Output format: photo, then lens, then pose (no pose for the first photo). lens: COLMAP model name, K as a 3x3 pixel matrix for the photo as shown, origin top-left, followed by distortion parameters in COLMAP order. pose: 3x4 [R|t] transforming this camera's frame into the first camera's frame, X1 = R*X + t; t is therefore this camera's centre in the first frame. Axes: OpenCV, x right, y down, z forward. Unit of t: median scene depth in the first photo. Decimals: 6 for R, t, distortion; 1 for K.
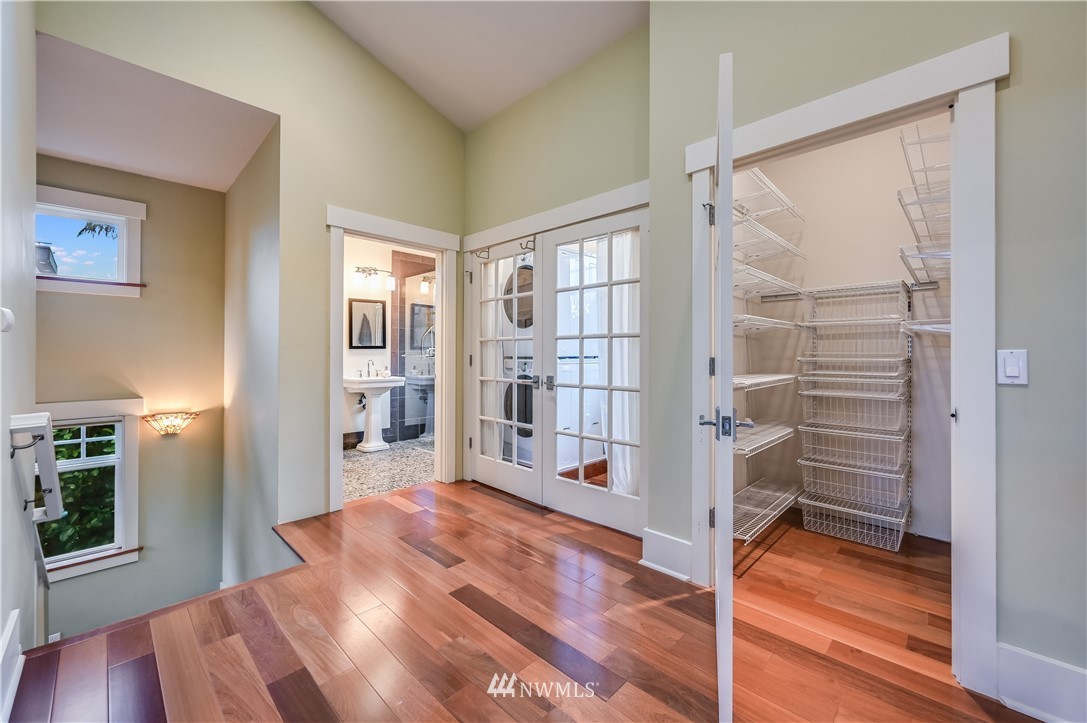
lens RADIAL K [[439.4, 0, 544.0], [0, 439.4, 354.3], [0, 0, 1]] dist [0.001042, 0.000164]
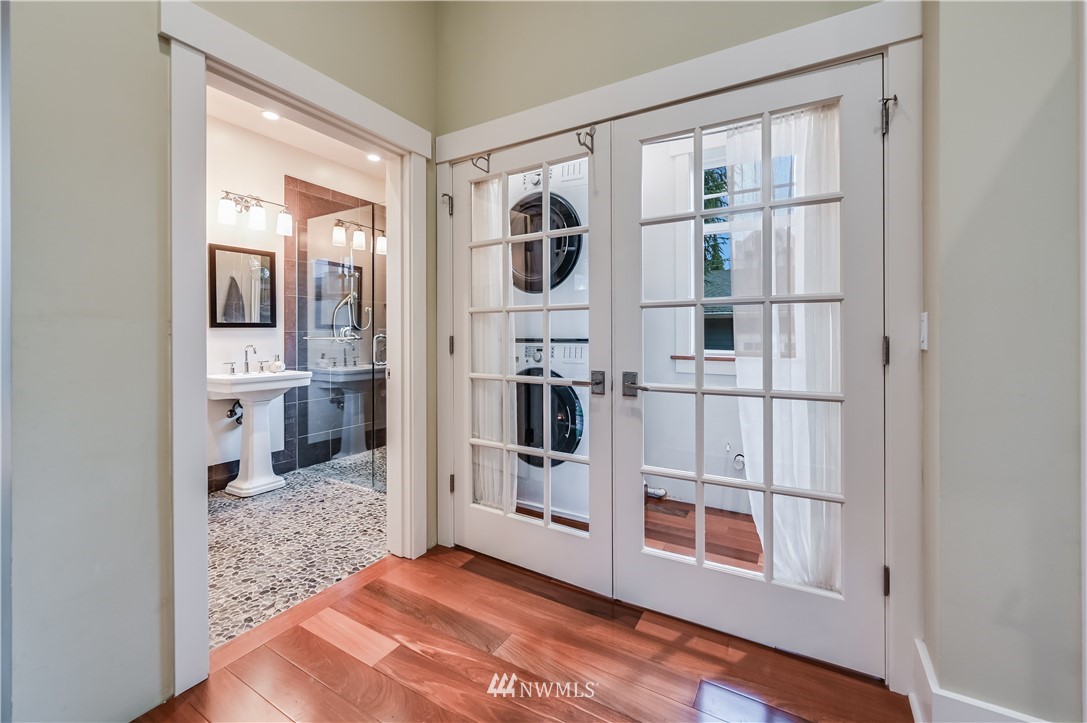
lens RADIAL K [[439.4, 0, 544.0], [0, 439.4, 339.5], [0, 0, 1]] dist [0.001042, 0.000164]
pose [[0.969657, -0.005294, 0.244414, -0.191290], [0.003459, 0.999963, 0.007936, 0.001574], [-0.244447, -0.006849, 0.969639, 0.393686]]
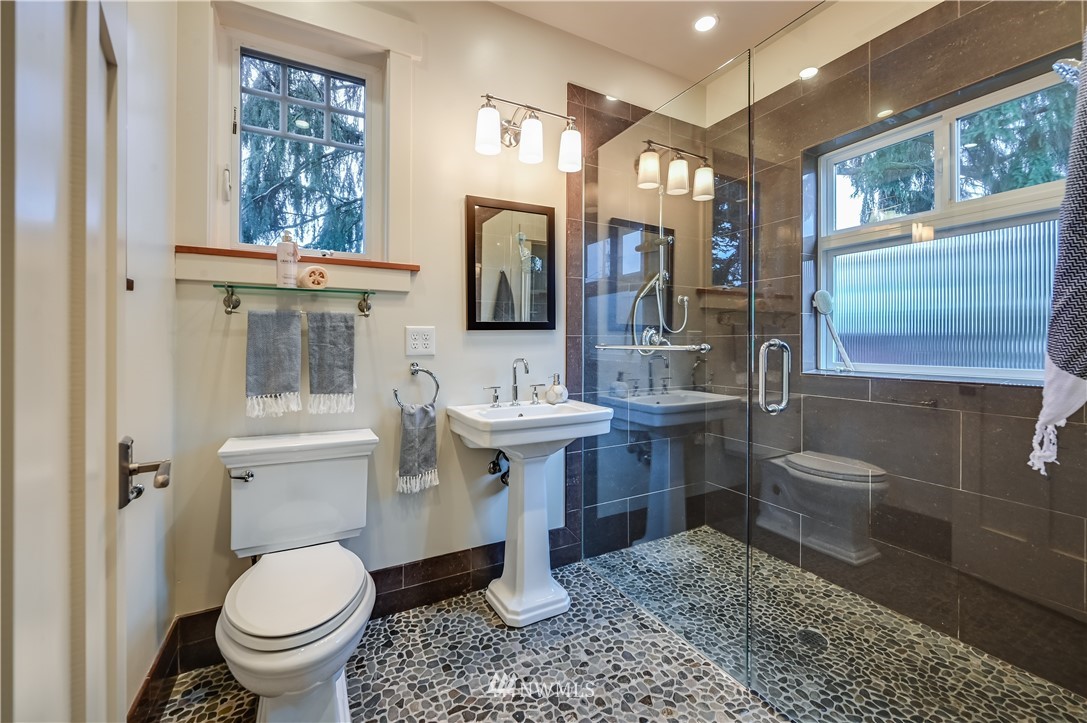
lens RADIAL K [[432.7, 0, 534.9], [0, 432.7, 342.9], [0, 0, 1]] dist [-0.001426, -0.000216]
pose [[0.953266, -0.001343, -0.302129, -0.359665], [0.002529, 0.999991, 0.003532, -0.002972], [0.302121, -0.004131, 0.953261, 0.864905]]
